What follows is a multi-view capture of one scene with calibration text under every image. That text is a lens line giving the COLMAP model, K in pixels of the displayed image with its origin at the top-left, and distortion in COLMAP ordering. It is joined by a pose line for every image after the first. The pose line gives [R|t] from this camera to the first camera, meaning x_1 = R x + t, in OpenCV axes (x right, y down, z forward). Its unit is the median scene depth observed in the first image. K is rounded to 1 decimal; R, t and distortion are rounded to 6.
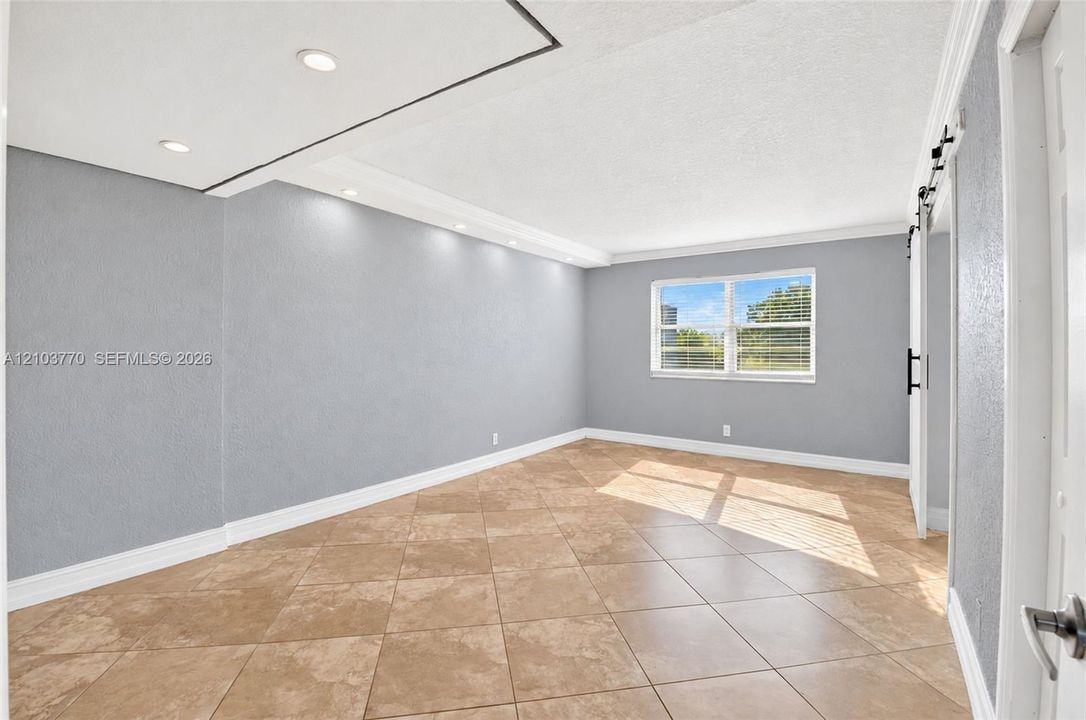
lens RADIAL K [[491.3, 0, 544.3], [0, 491.3, 348.2], [0, 0, 1]] dist [0.001070, -0.000139]
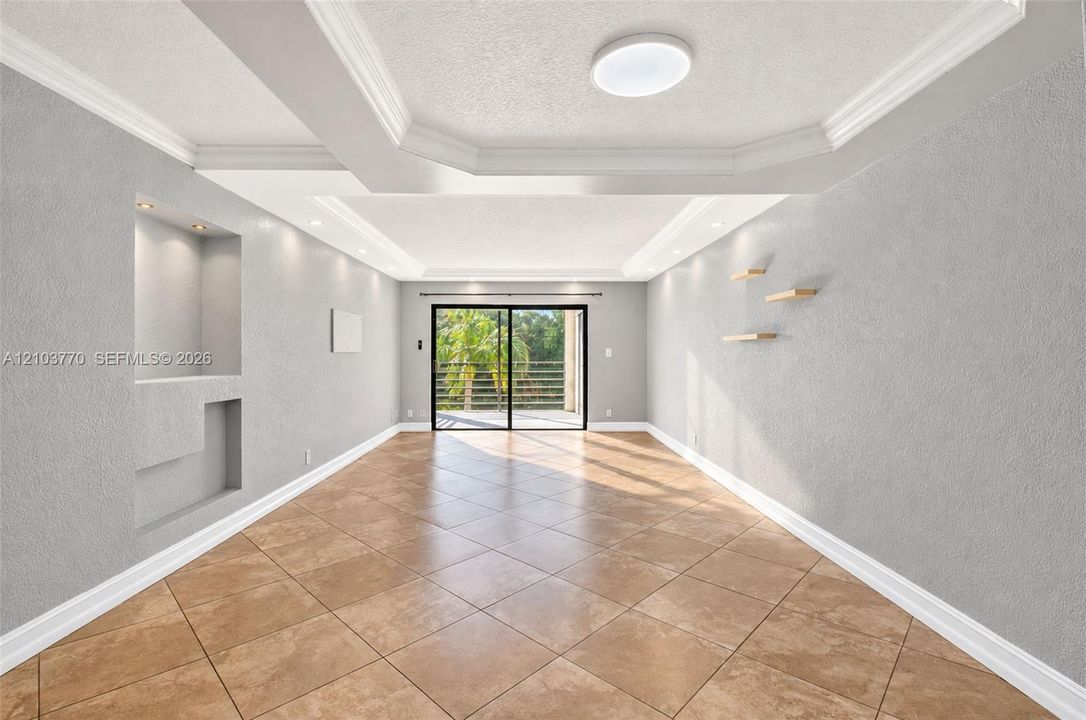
lens RADIAL K [[491.3, 0, 544.3], [0, 491.3, 348.2], [0, 0, 1]] dist [0.001070, -0.000139]
pose [[0.800882, -0.007249, 0.598779, -0.389286], [0.001957, 0.999953, 0.009489, -0.003876], [-0.598819, -0.006428, 0.800858, -0.198993]]
